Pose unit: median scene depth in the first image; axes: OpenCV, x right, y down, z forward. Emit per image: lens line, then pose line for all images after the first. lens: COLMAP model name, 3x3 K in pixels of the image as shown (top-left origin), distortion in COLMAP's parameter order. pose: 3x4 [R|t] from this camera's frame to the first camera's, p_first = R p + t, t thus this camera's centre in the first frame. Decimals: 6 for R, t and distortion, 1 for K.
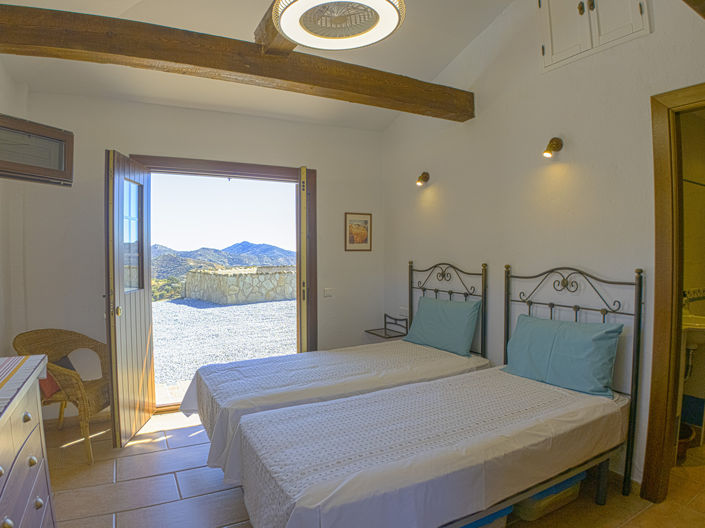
lens RADIAL K [[430.9, 0, 352.5], [0, 430.9, 264.0], [0, 0, 1]] dist [-0.104940, -0.000782]
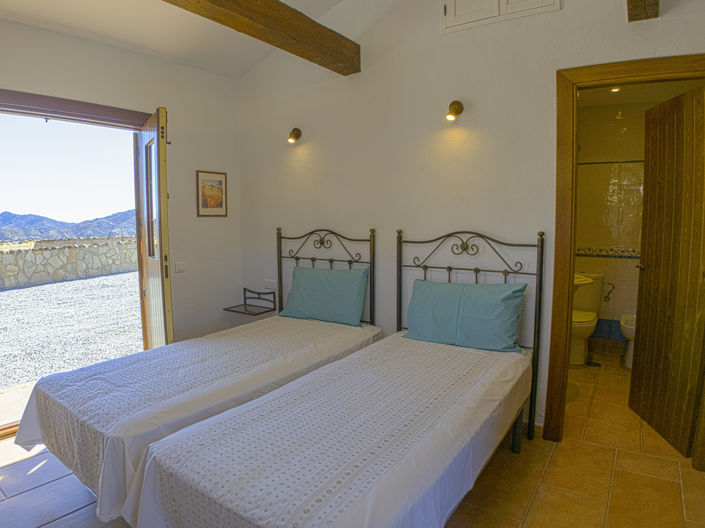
lens RADIAL K [[430.9, 0, 352.5], [0, 430.9, 264.0], [0, 0, 1]] dist [-0.104940, -0.000782]
pose [[0.888856, -0.045779, 0.455895, -0.182972], [0.012956, 0.997109, 0.074866, 0.005245], [-0.458004, -0.060639, 0.886879, 0.171022]]
